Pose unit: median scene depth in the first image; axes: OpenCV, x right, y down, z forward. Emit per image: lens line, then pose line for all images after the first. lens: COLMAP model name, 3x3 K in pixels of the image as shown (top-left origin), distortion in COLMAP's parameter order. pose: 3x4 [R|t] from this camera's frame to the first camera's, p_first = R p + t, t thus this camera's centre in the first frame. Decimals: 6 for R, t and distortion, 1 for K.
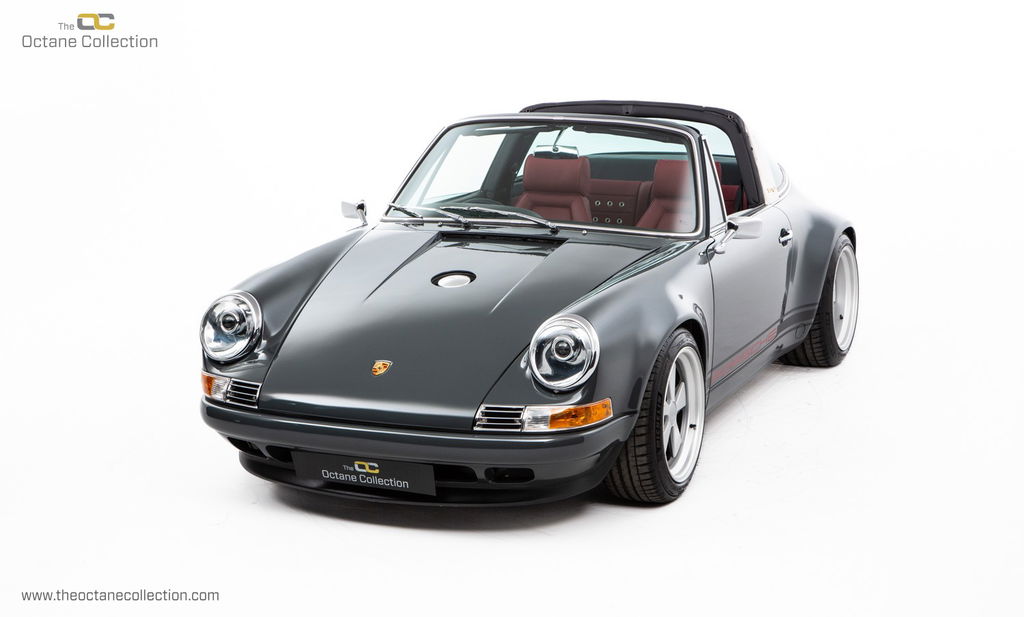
lens RADIAL K [[1944.6, 0, 509.6], [0, 1944.6, 309.0], [0, 0, 1]] dist [0.485665, 0.000000]
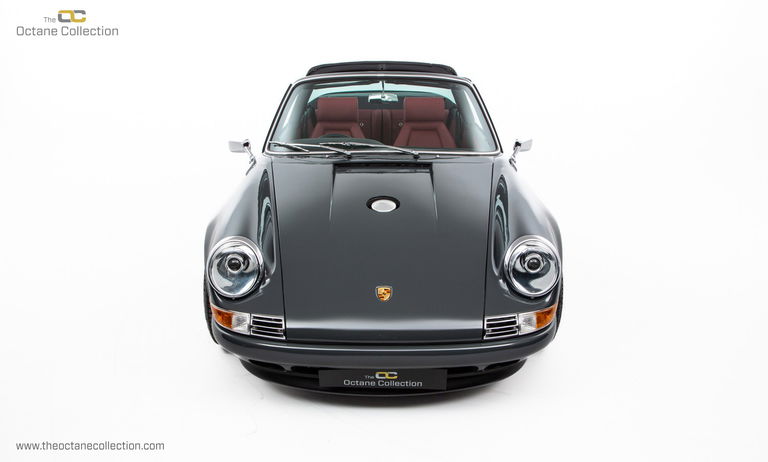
lens RADIAL K [[711.6, 0, 386.6], [0, 711.6, 238.4], [0, 0, 1]] dist [0.017430, 0.000000]
pose [[0.915154, -0.125649, 0.383020, -0.222597], [0.067216, 0.984442, 0.162346, -0.073346], [-0.397460, -0.122826, 0.909362, 0.571894]]
